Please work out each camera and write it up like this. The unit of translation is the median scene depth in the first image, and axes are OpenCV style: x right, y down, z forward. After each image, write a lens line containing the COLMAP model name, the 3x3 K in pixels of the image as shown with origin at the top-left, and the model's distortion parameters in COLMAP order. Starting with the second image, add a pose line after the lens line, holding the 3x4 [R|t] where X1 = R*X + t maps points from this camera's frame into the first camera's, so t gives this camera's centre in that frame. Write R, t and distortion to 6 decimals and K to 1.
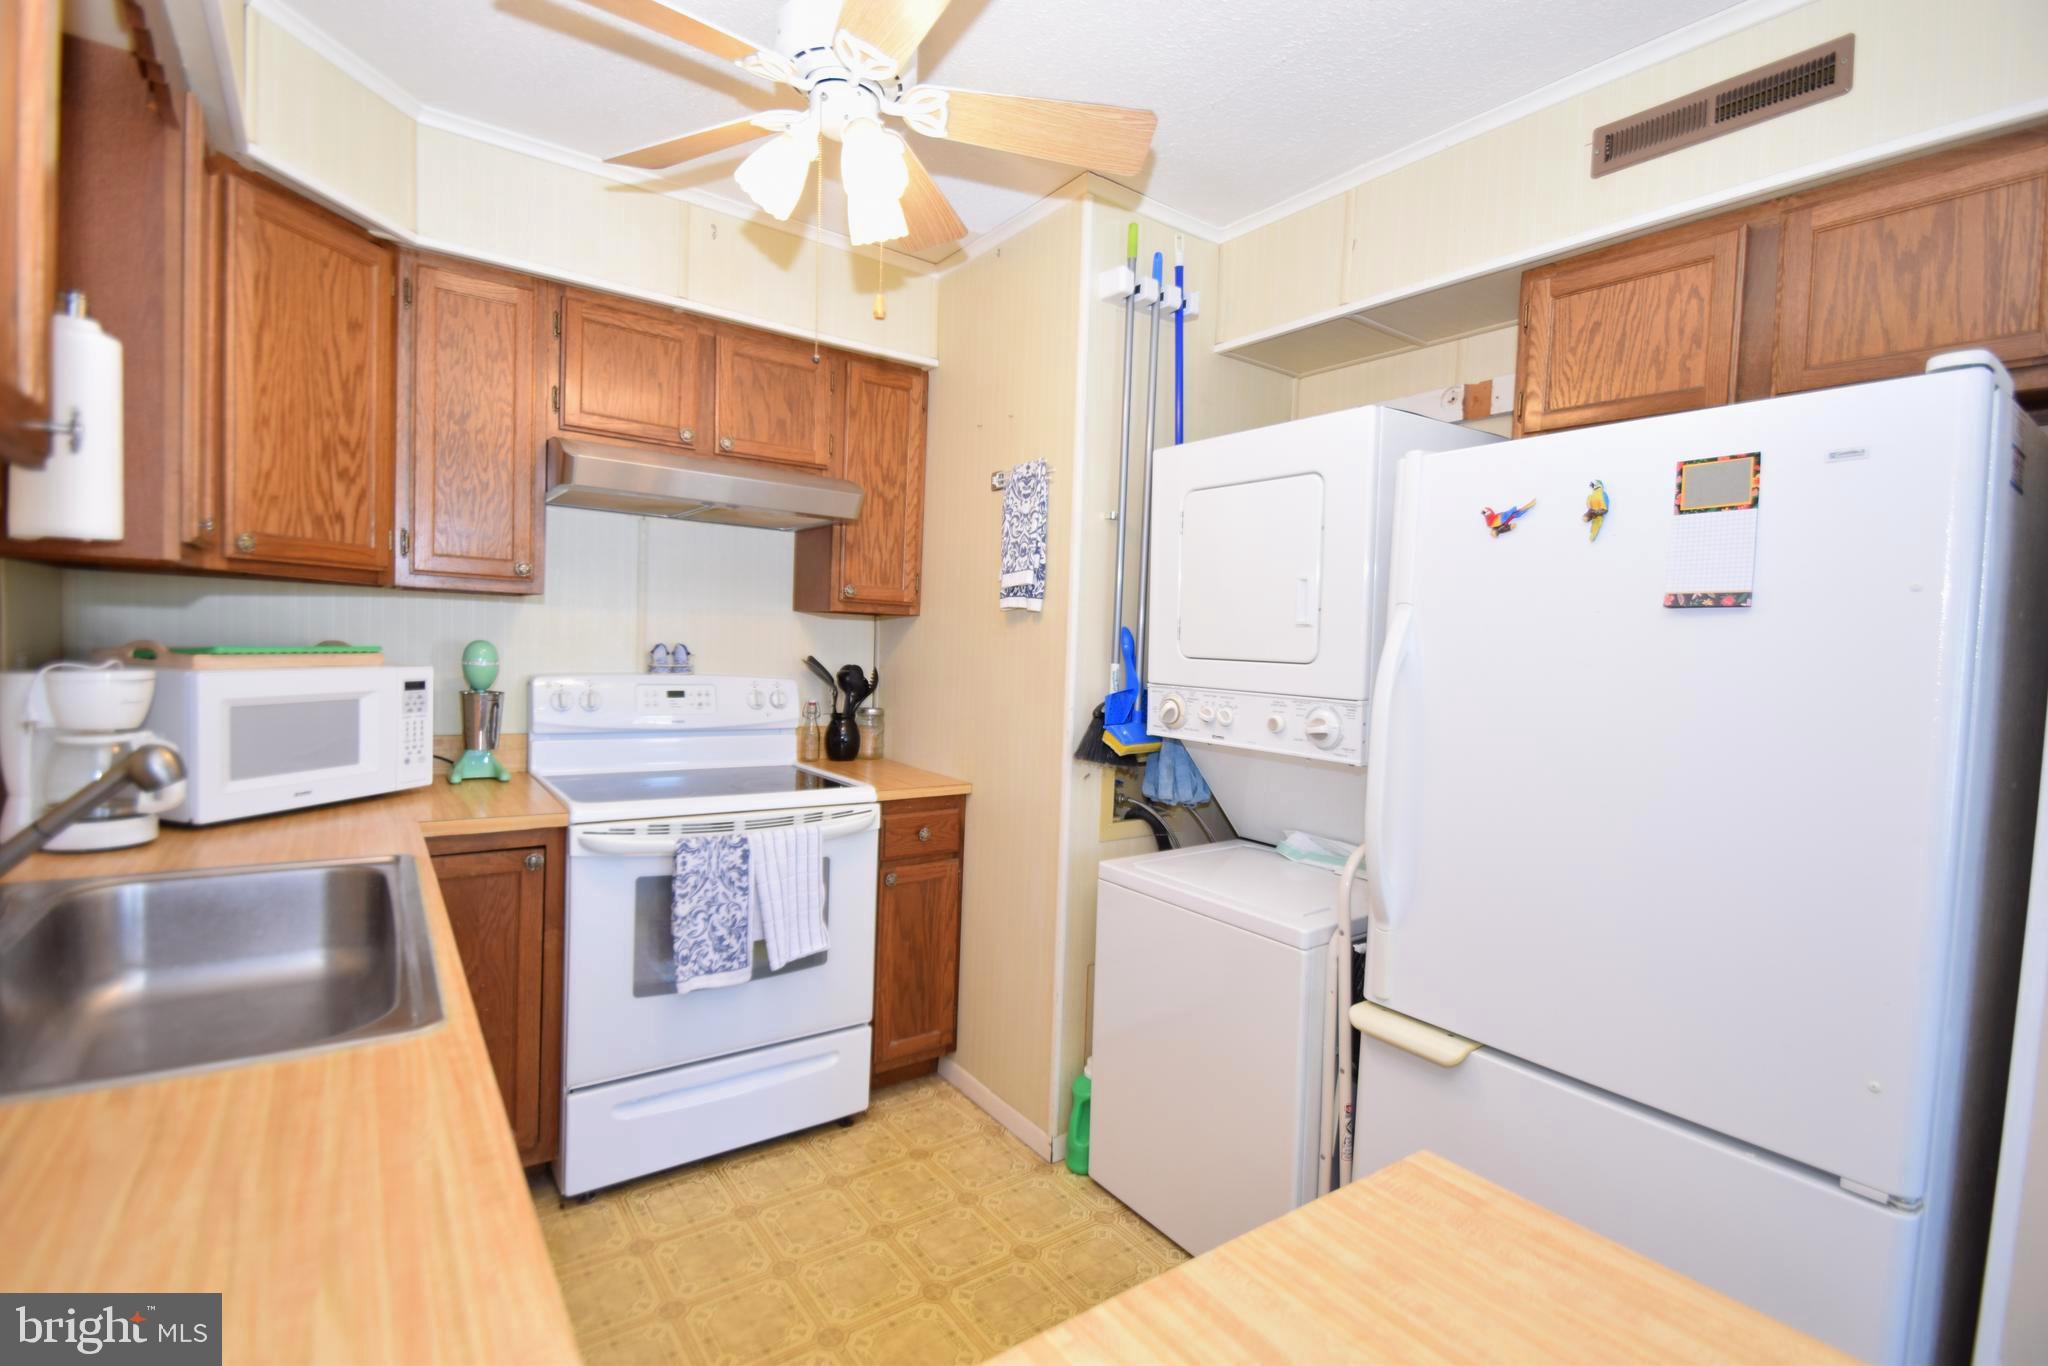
lens RADIAL K [[921.5, 0, 1024.0], [0, 921.5, 683.0], [0, 0, 1]] dist [-0.001141, -0.000056]
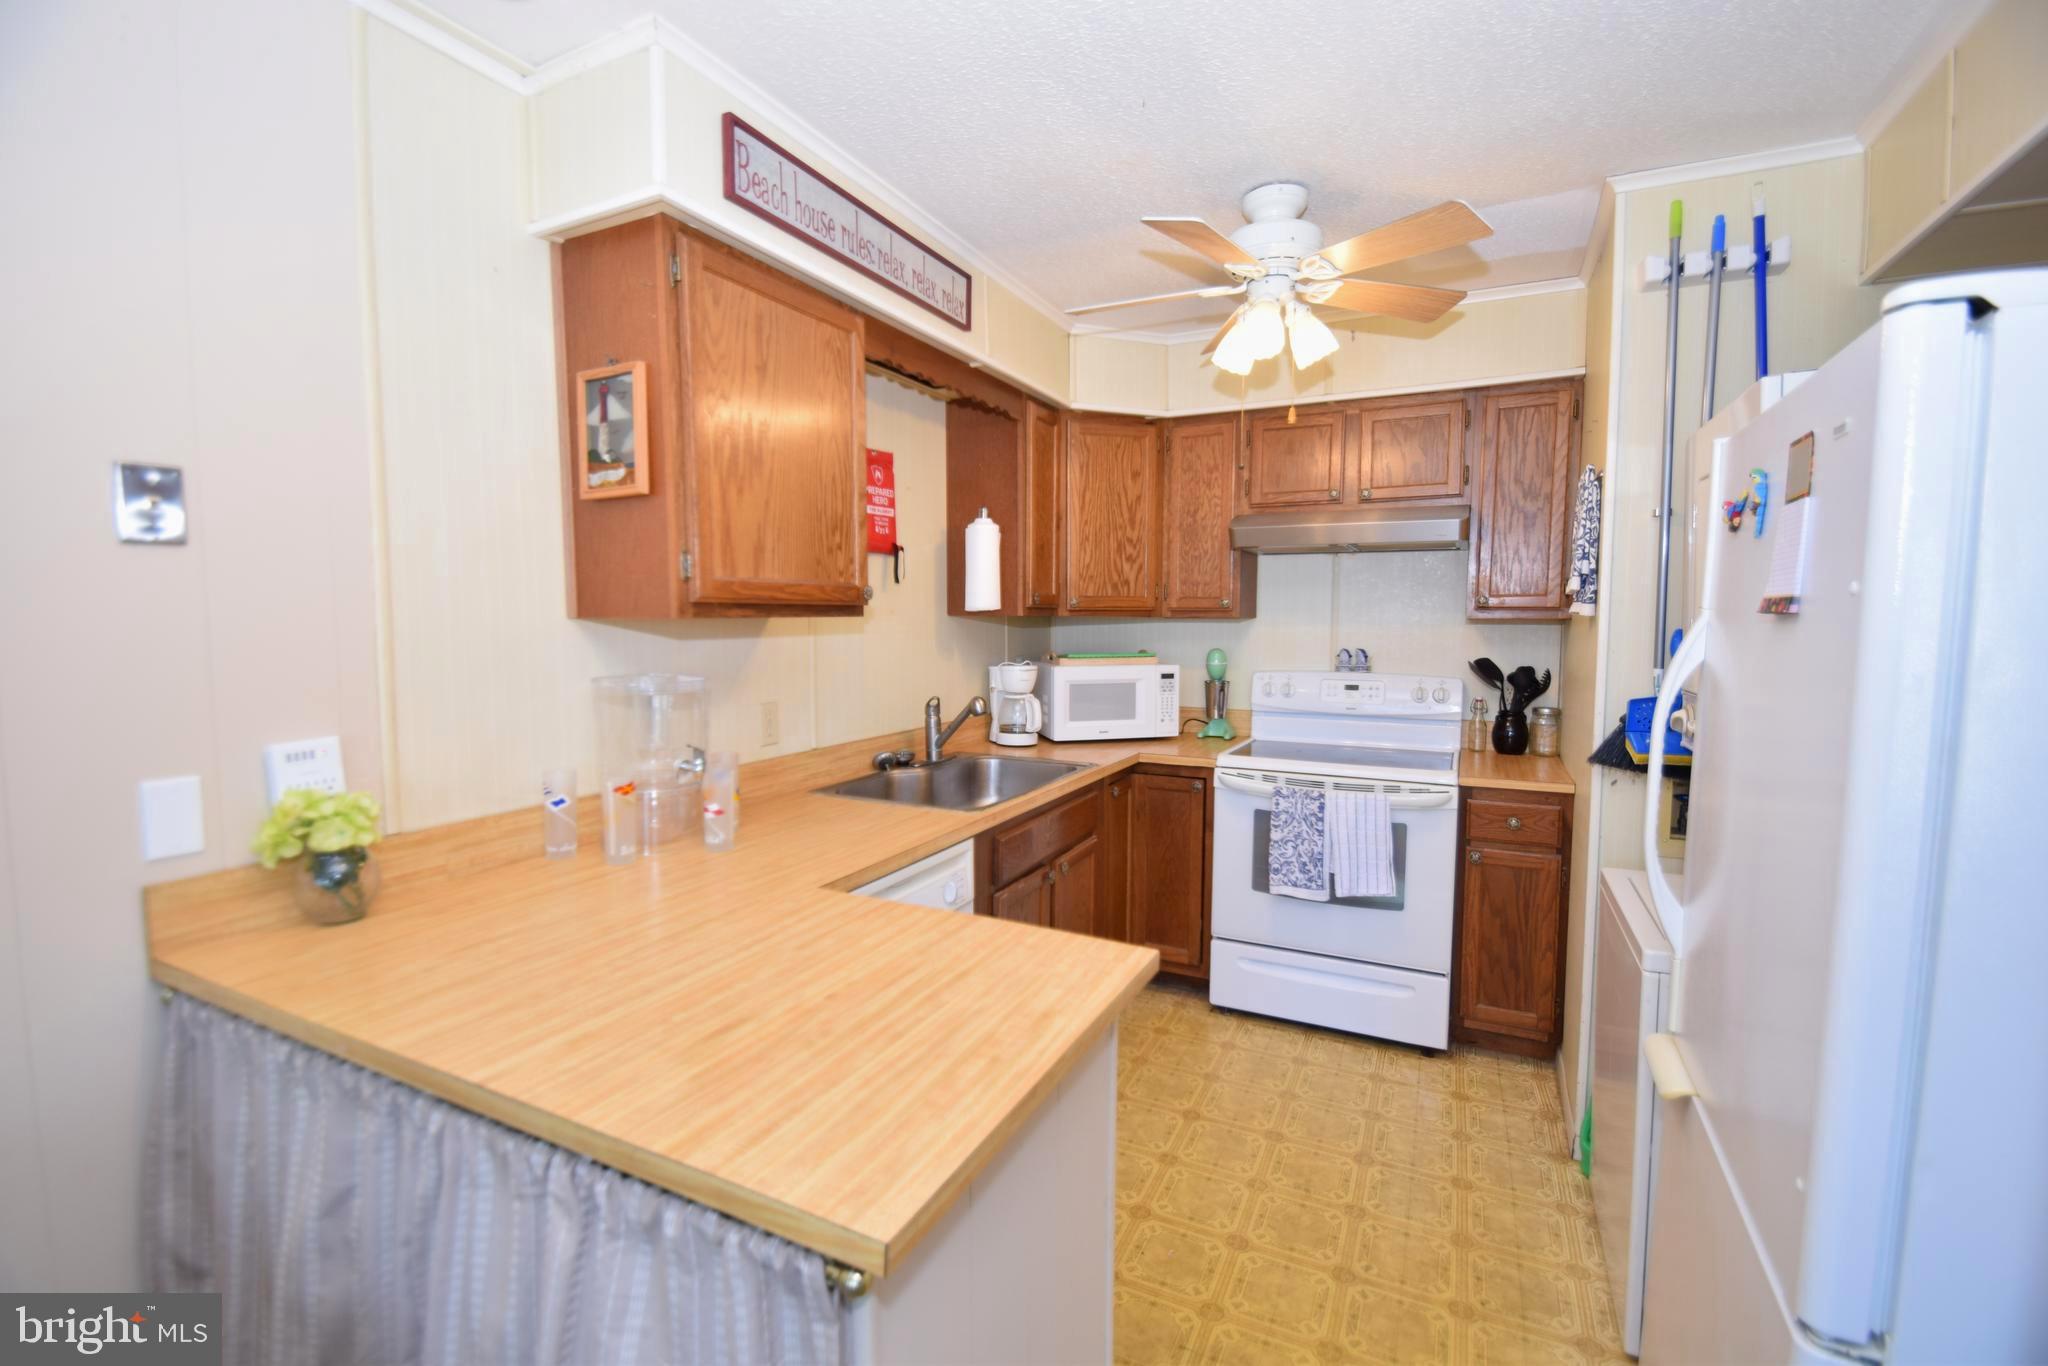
lens RADIAL K [[898.9, 0, 1020.8], [0, 898.9, 683.9], [0, 0, 1]] dist [0.004081, -0.011681]
pose [[0.466237, 0.027288, -0.884239, 0.655112], [-0.024037, 0.999546, 0.018173, -0.006441], [0.884333, 0.012782, 0.466682, -0.007882]]
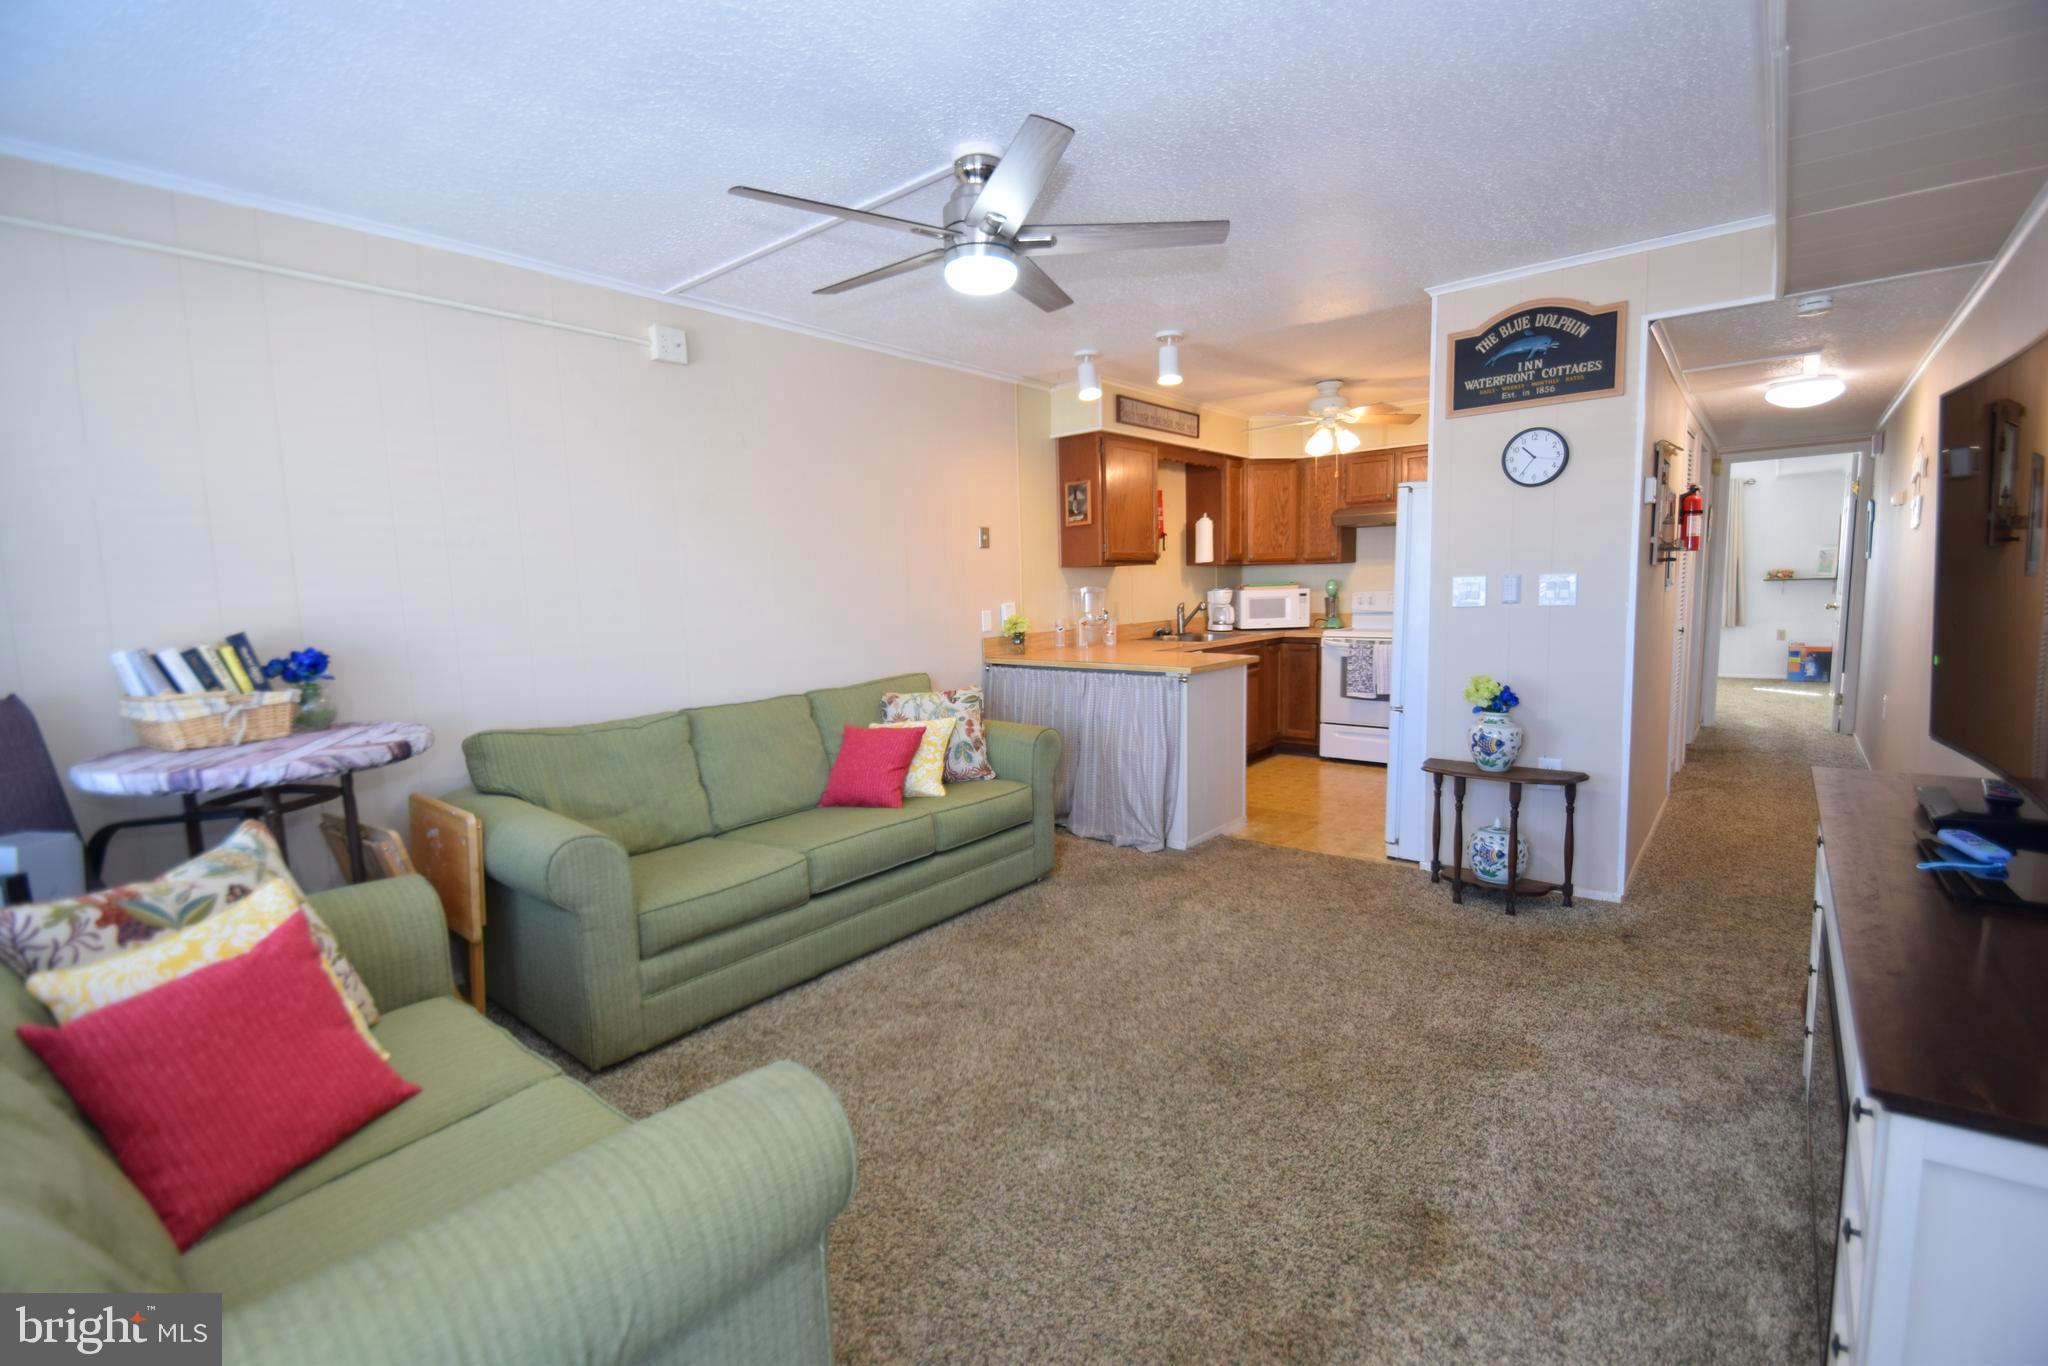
lens RADIAL K [[898.9, 0, 1020.8], [0, 898.9, 683.9], [0, 0, 1]] dist [0.004081, -0.011681]
pose [[0.245871, 0.061612, -0.967342, 2.086415], [-0.010124, 0.998087, 0.060997, 0.127607], [0.969250, -0.005204, 0.246024, -0.705066]]
